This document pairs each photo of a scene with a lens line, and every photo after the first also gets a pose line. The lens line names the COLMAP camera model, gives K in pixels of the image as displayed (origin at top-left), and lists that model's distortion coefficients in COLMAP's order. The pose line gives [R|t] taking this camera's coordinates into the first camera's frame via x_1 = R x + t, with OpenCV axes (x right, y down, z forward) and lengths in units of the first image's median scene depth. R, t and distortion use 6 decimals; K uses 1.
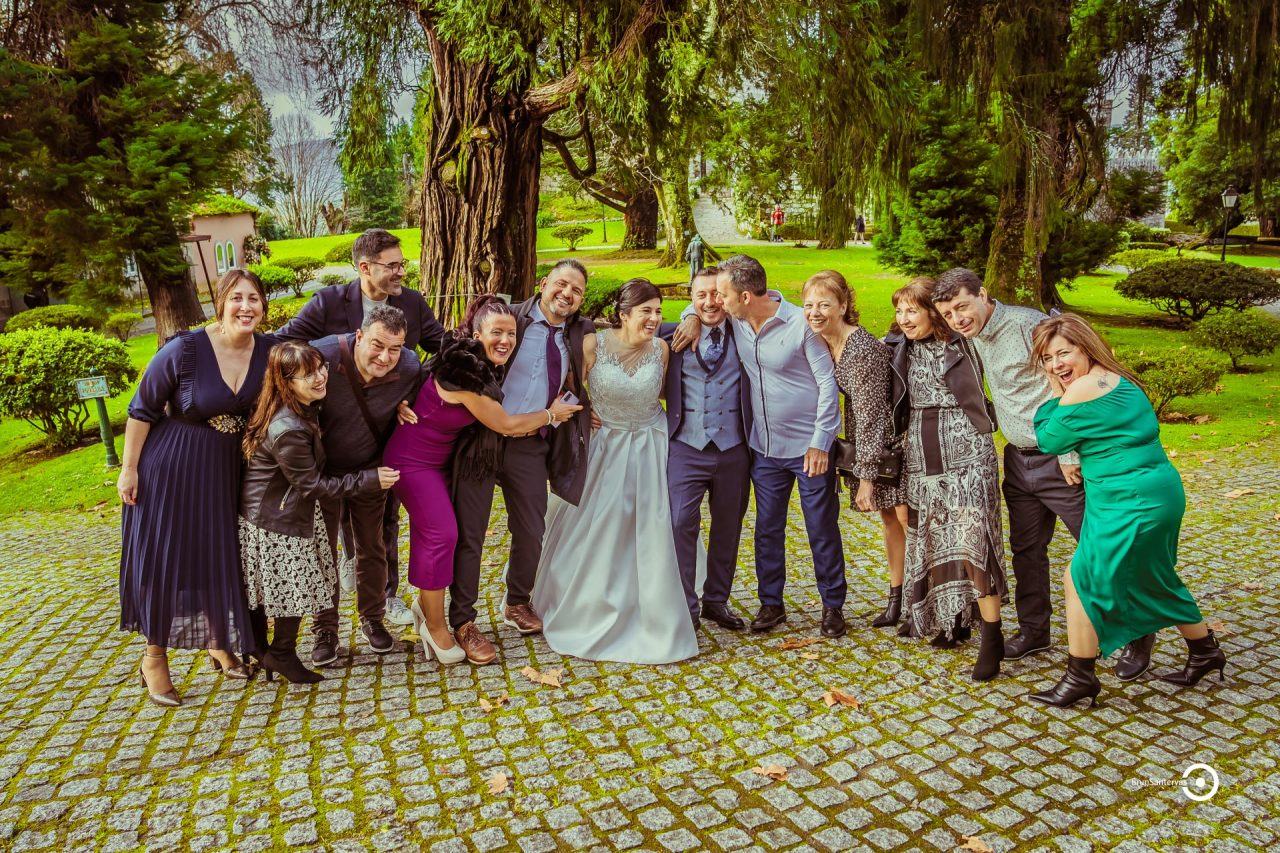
lens RADIAL K [[1049.1, 0, 640.0], [0, 1049.1, 426.5], [0, 0, 1]] dist [-0.016758, 0.008998]
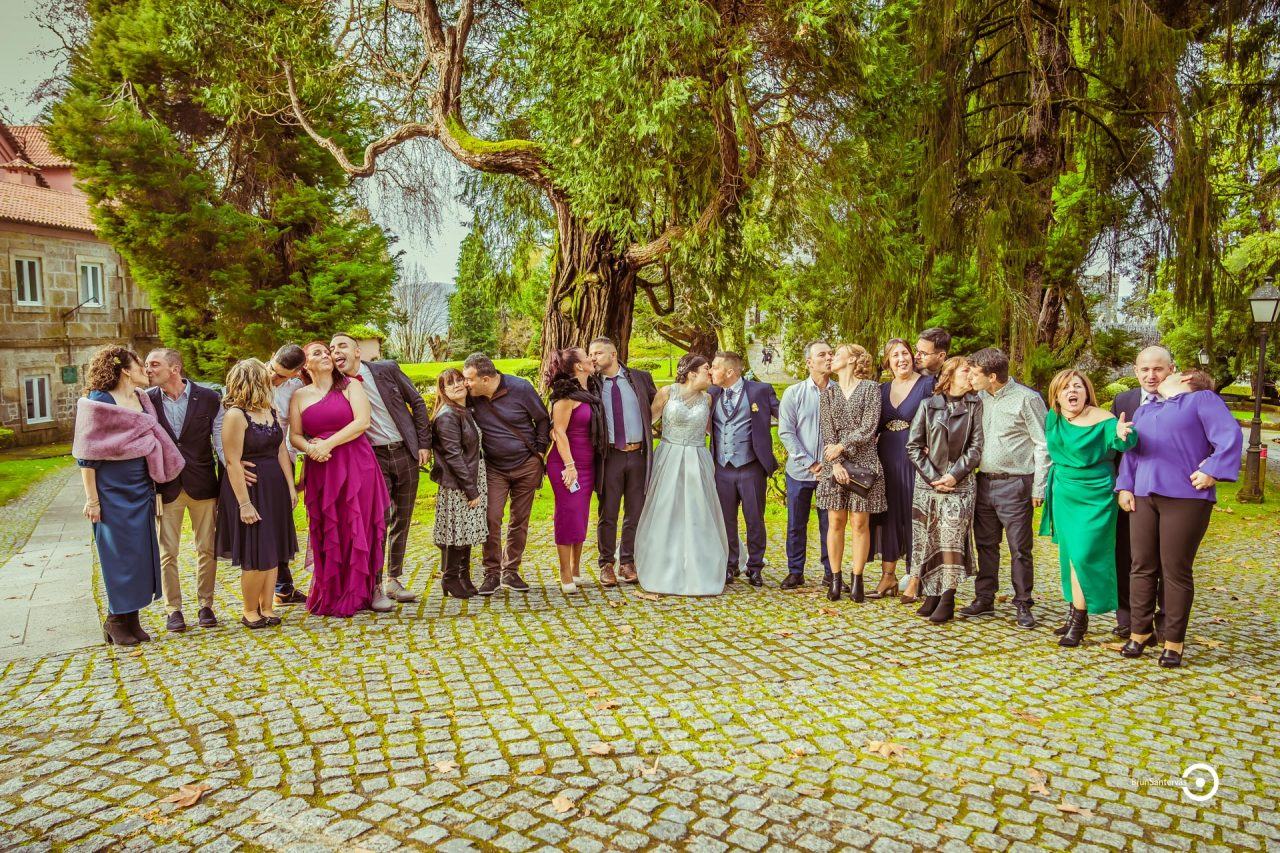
lens RADIAL K [[1049.1, 0, 640.0], [0, 1049.1, 426.5], [0, 0, 1]] dist [-0.016758, 0.008998]
pose [[0.997878, 0.042350, -0.049454, -0.012070], [-0.049030, 0.988537, -0.142797, 0.076792], [0.042840, 0.144919, 0.988516, -0.235963]]
